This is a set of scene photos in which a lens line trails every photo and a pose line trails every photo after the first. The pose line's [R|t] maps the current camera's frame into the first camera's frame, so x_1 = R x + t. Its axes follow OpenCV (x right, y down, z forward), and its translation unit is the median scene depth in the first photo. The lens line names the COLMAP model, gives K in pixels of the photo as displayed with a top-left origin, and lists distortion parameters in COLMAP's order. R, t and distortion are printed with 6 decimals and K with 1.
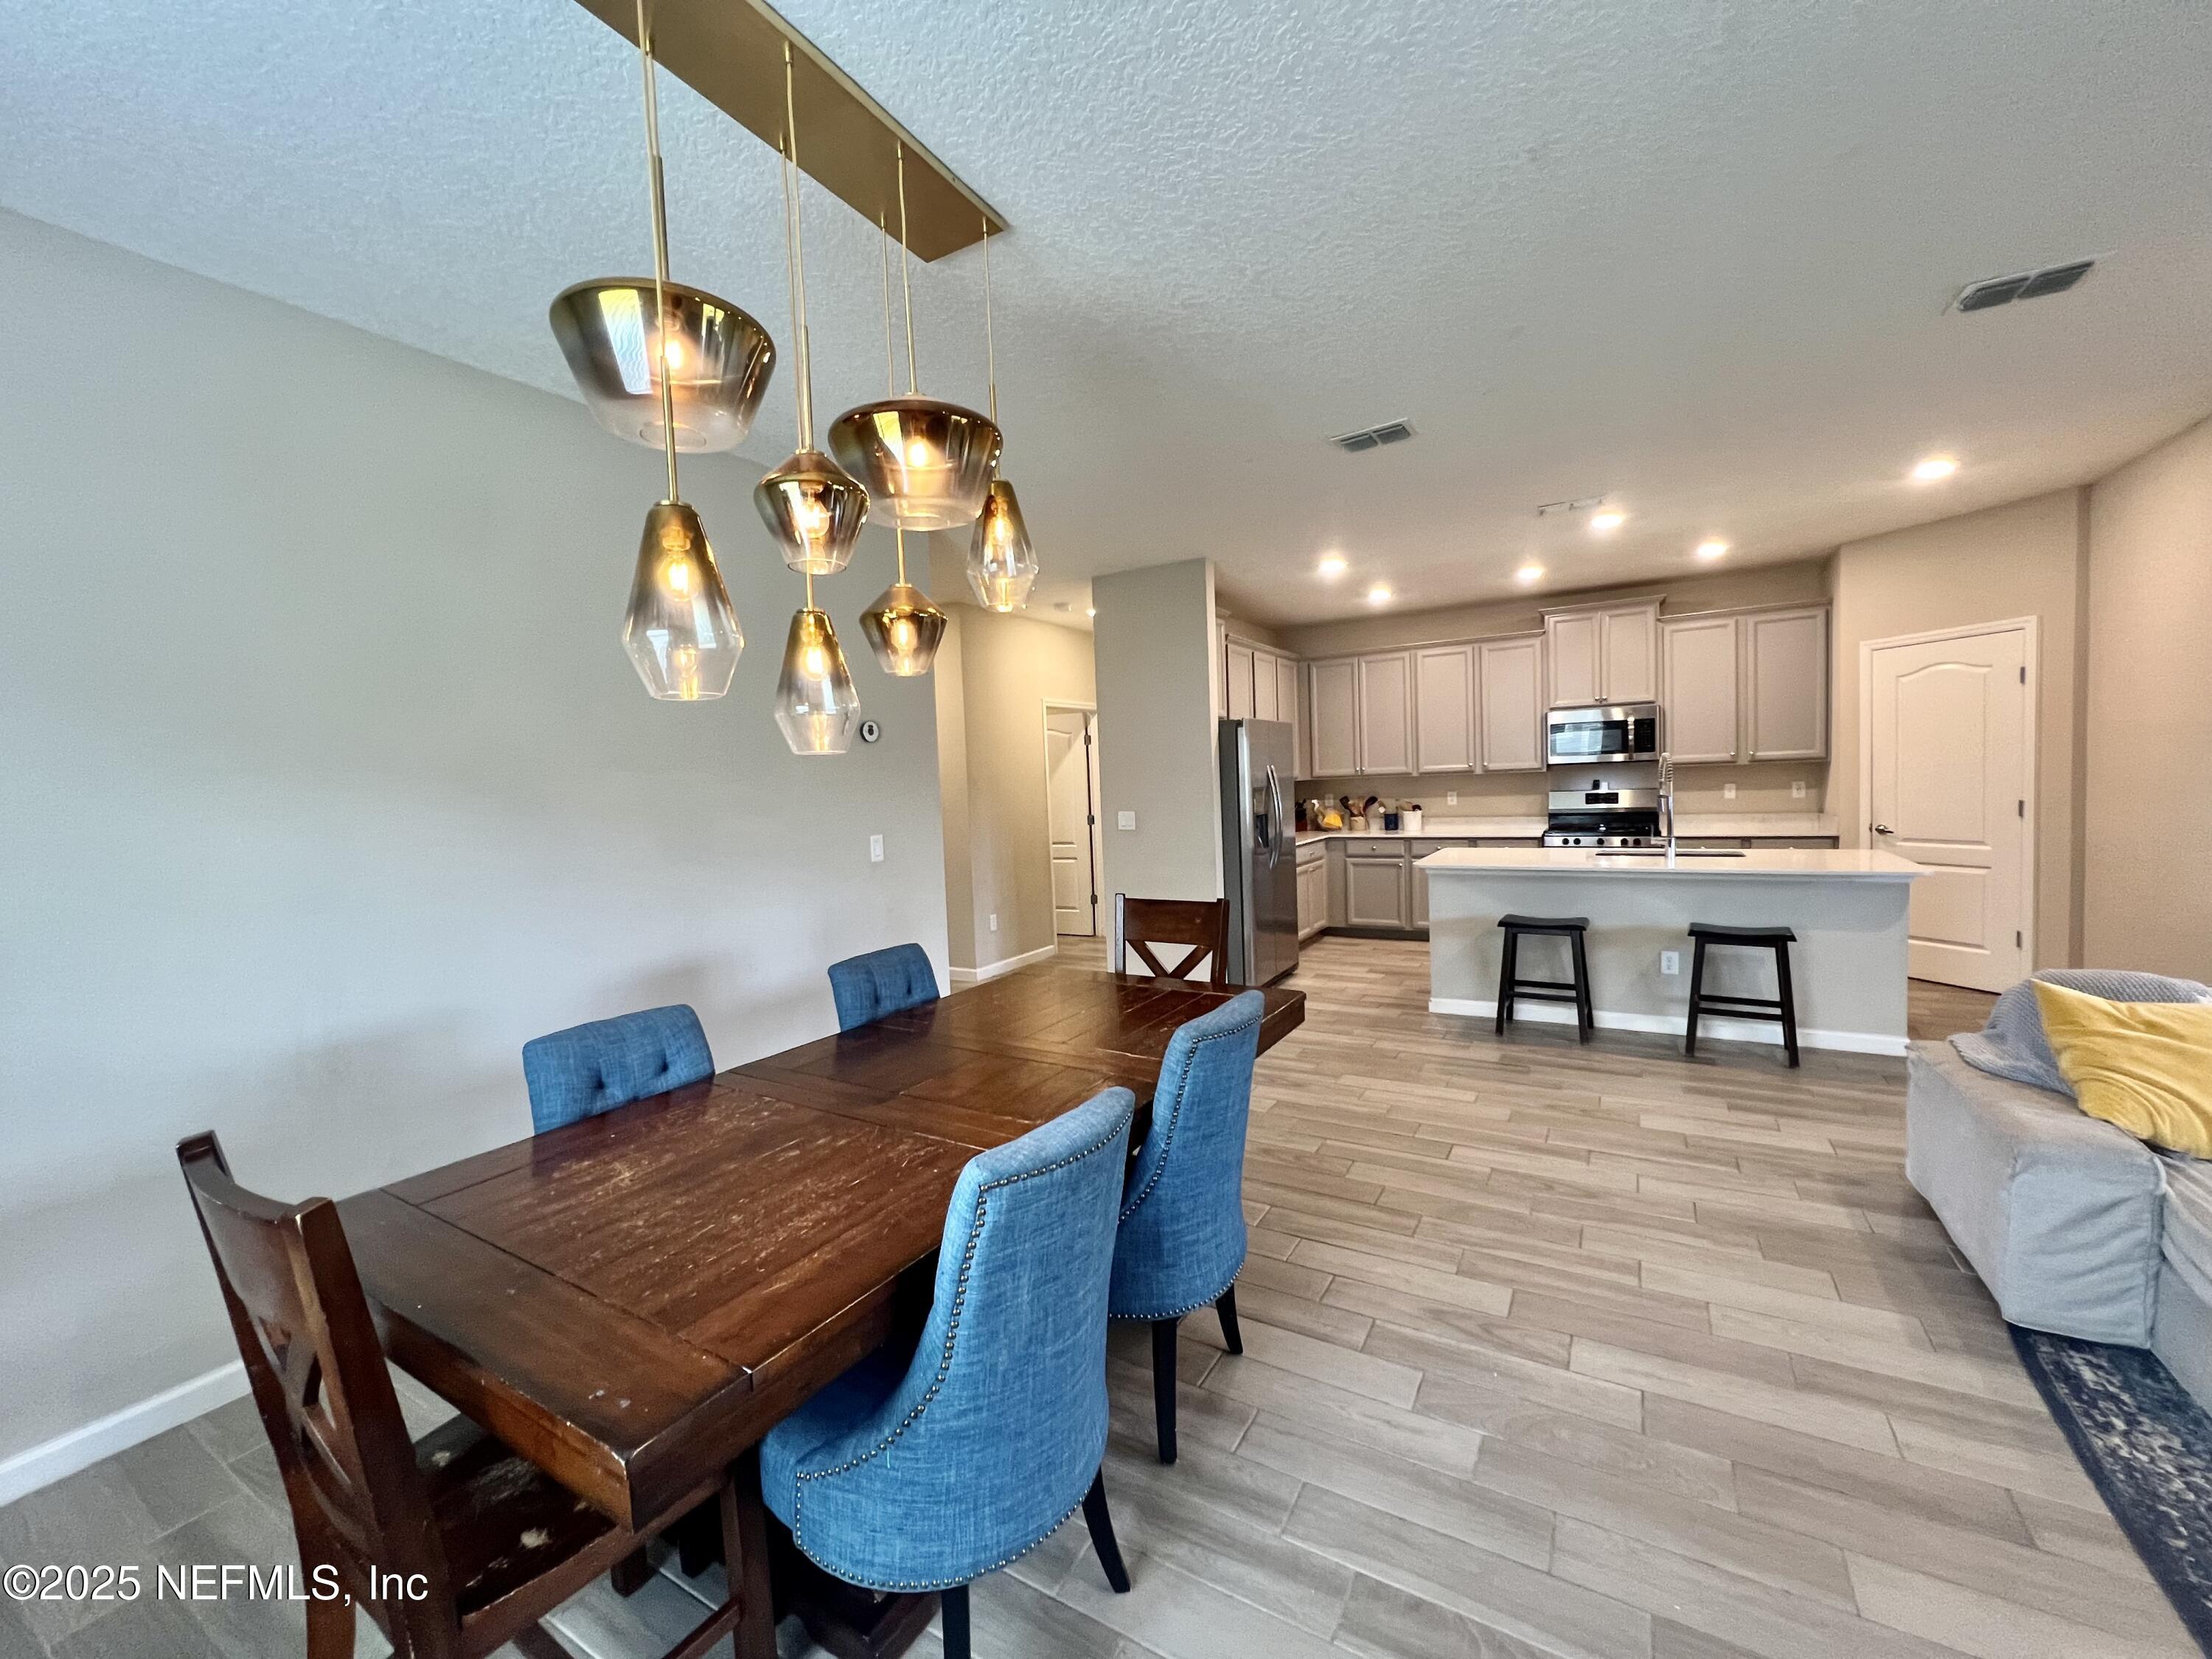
lens RADIAL K [[889.5, 0, 1103.1], [0, 889.5, 830.8], [0, 0, 1]] dist [-0.001514, 0.000423]
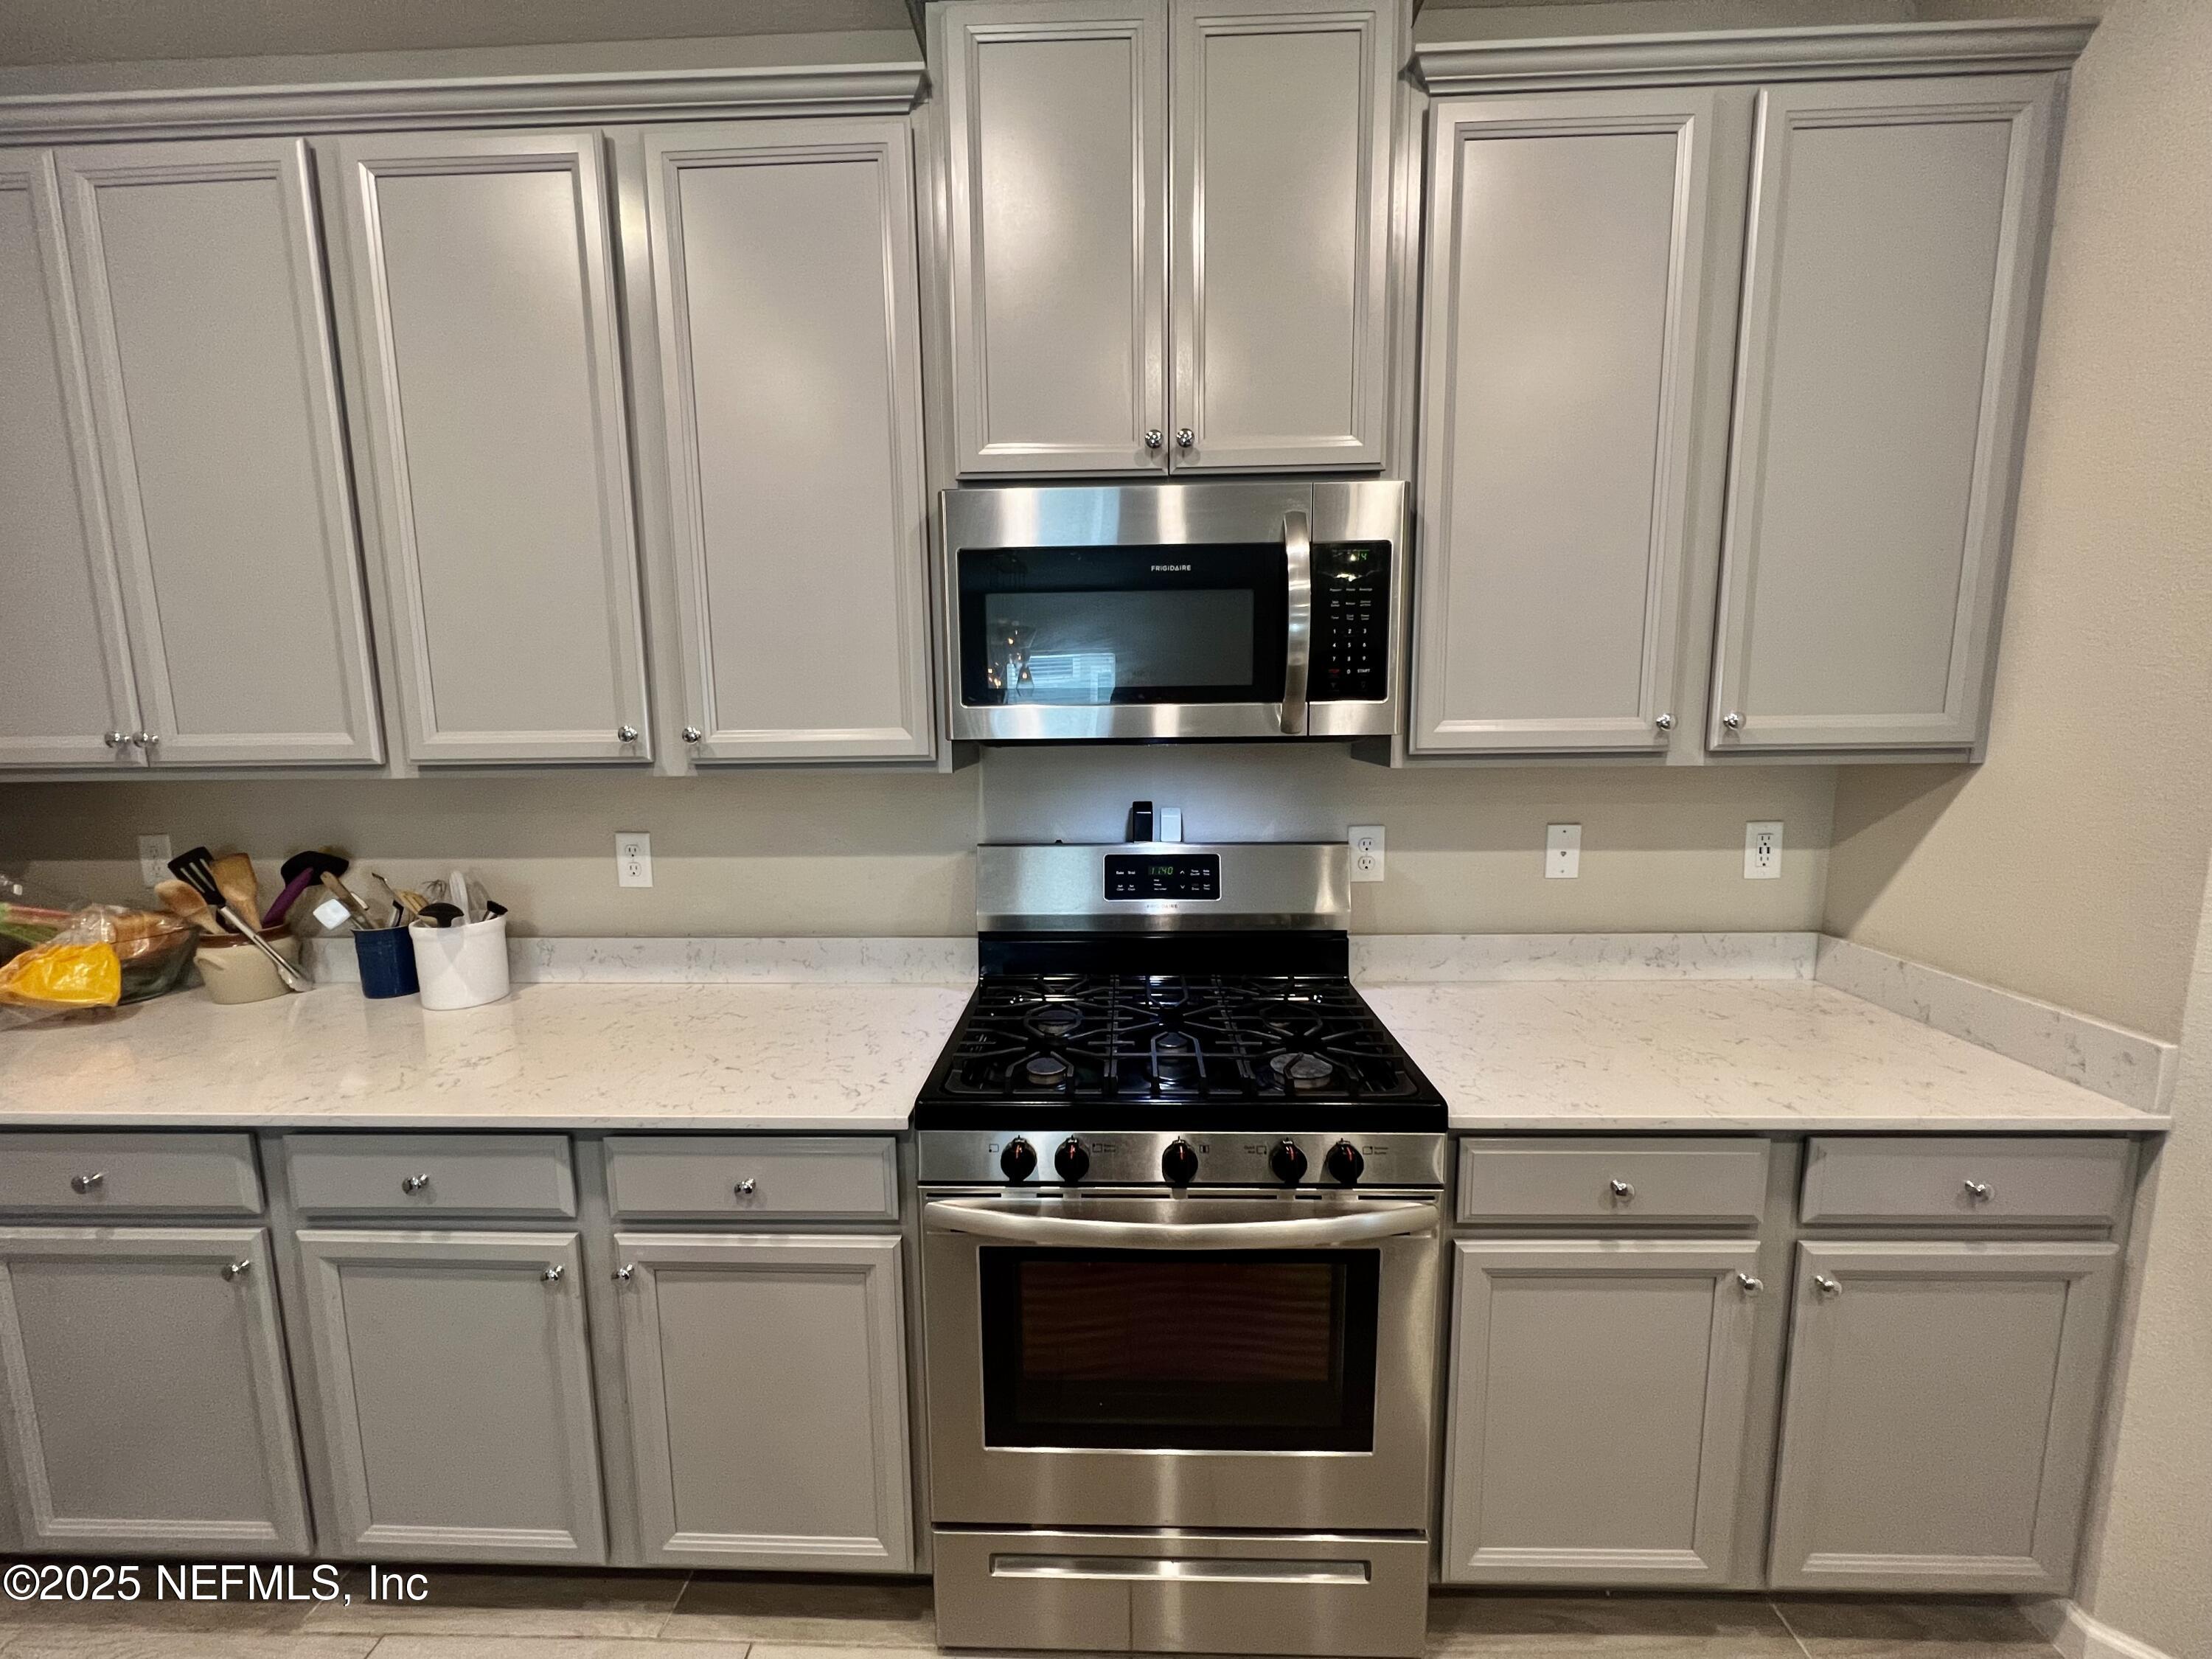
lens RADIAL K [[889.5, 0, 1103.1], [0, 889.5, 830.8], [0, 0, 1]] dist [-0.001514, 0.000423]
pose [[0.874481, -0.039943, 0.483413, 0.420700], [0.004749, 0.997261, 0.073809, -0.068056], [-0.485037, -0.062249, 0.872275, 0.781745]]
